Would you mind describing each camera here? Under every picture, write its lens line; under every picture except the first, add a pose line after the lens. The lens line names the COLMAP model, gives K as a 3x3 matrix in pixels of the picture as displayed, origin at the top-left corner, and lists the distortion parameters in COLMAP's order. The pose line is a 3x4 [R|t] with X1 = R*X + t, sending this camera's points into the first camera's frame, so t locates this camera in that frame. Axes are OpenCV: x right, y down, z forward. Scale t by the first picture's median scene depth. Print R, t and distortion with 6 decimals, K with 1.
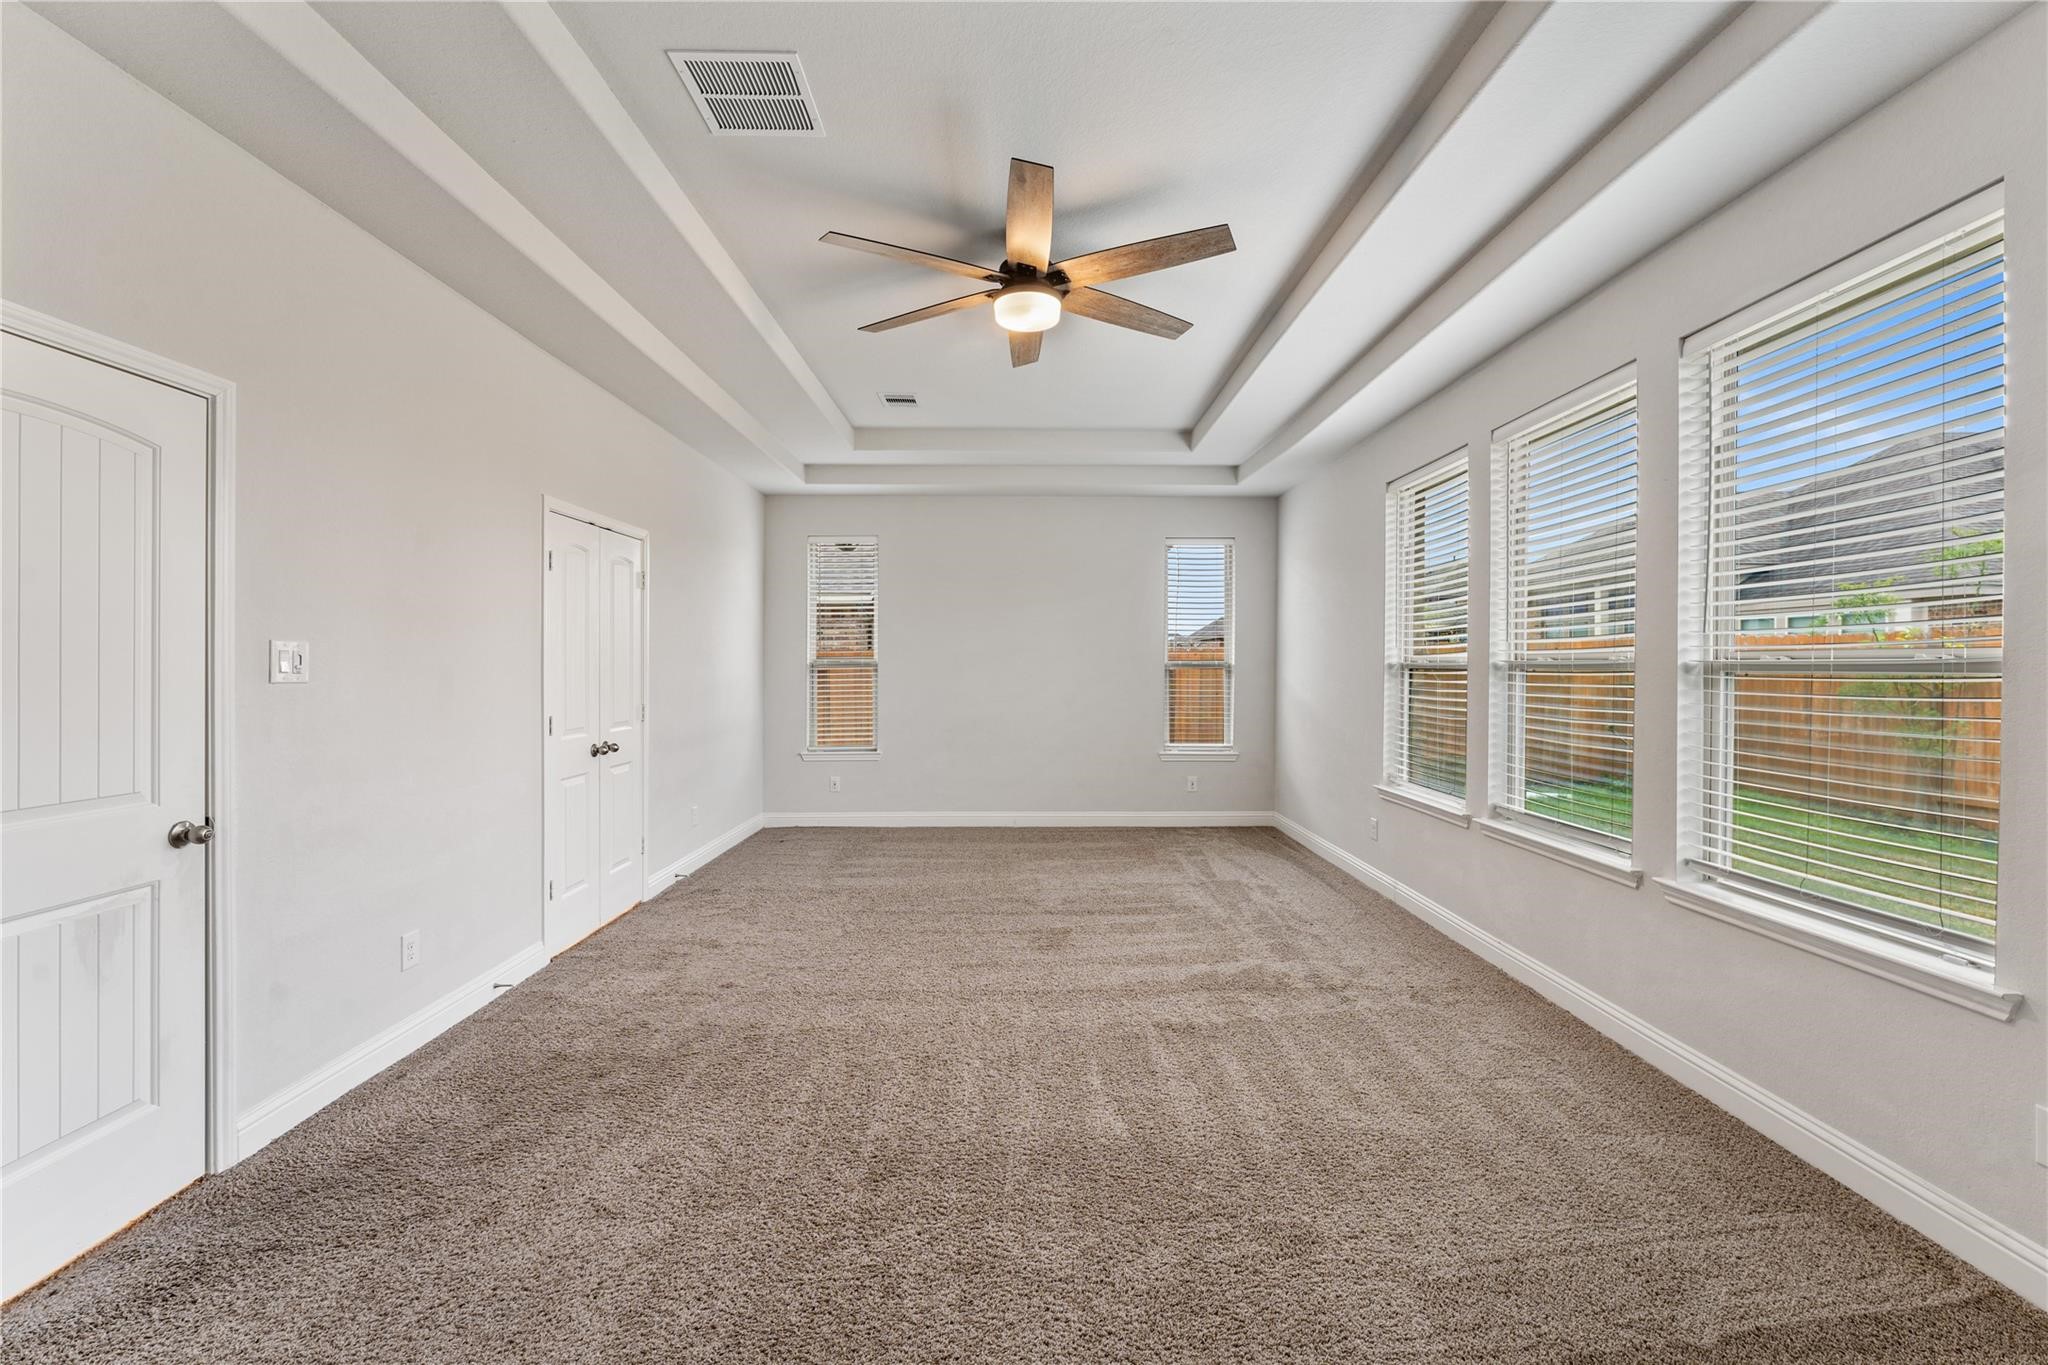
lens RADIAL K [[832.1, 0, 1017.8], [0, 832.1, 663.7], [0, 0, 1]] dist [-0.004877, 0.000013]
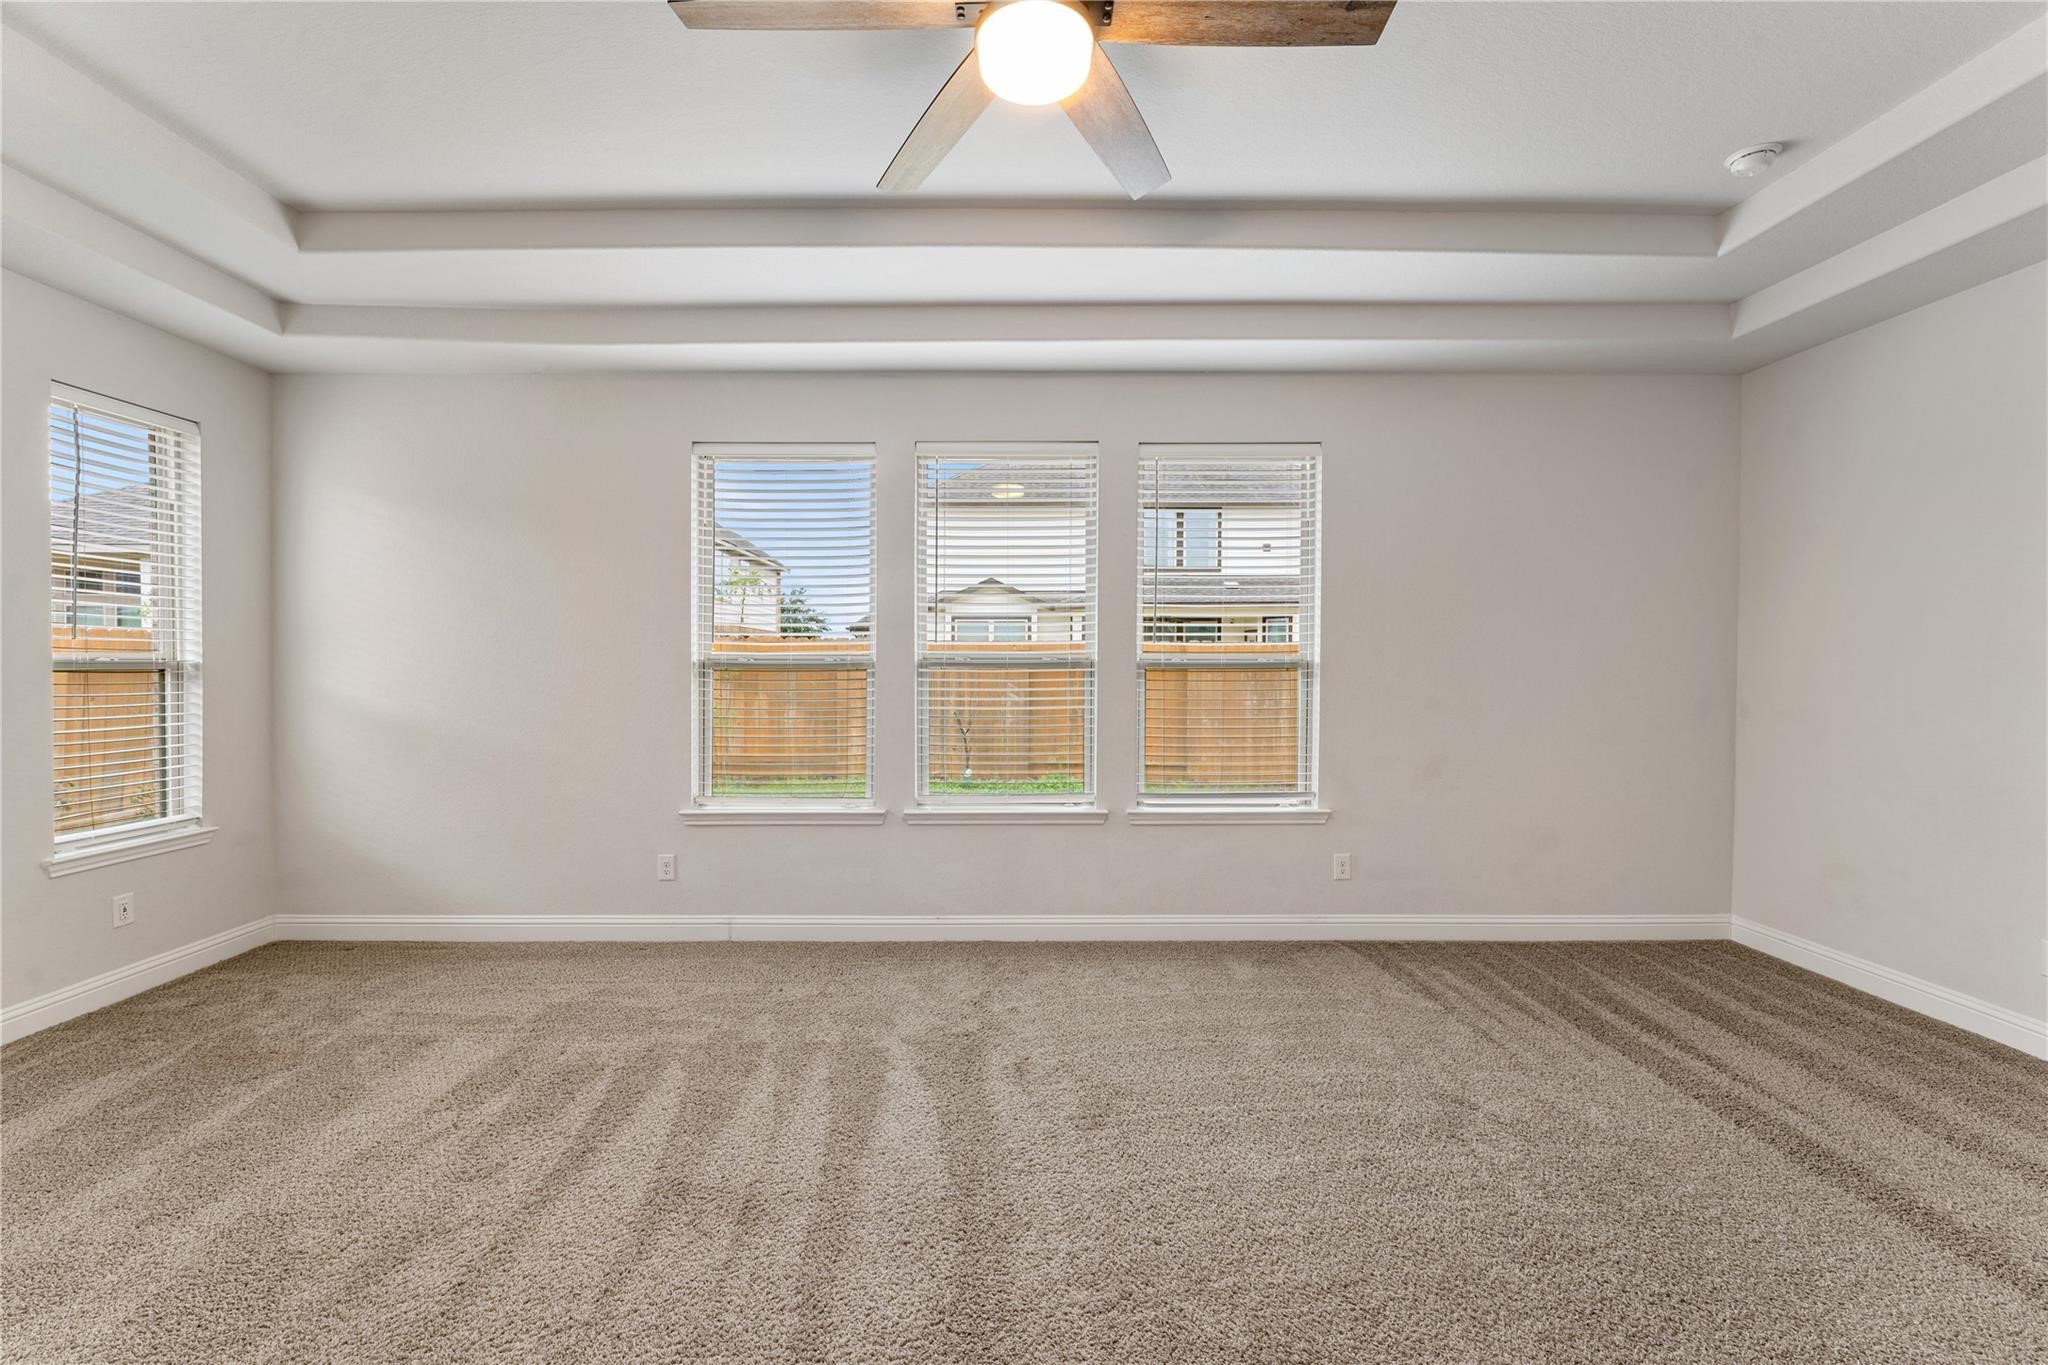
lens RADIAL K [[832.1, 0, 1017.8], [0, 832.1, 663.7], [0, 0, 1]] dist [-0.004877, 0.000013]
pose [[-0.007375, 0.000839, 0.999972, -0.524468], [-0.005426, 0.999985, -0.000879, 0.001875], [-0.999958, -0.005433, -0.007370, 0.925292]]
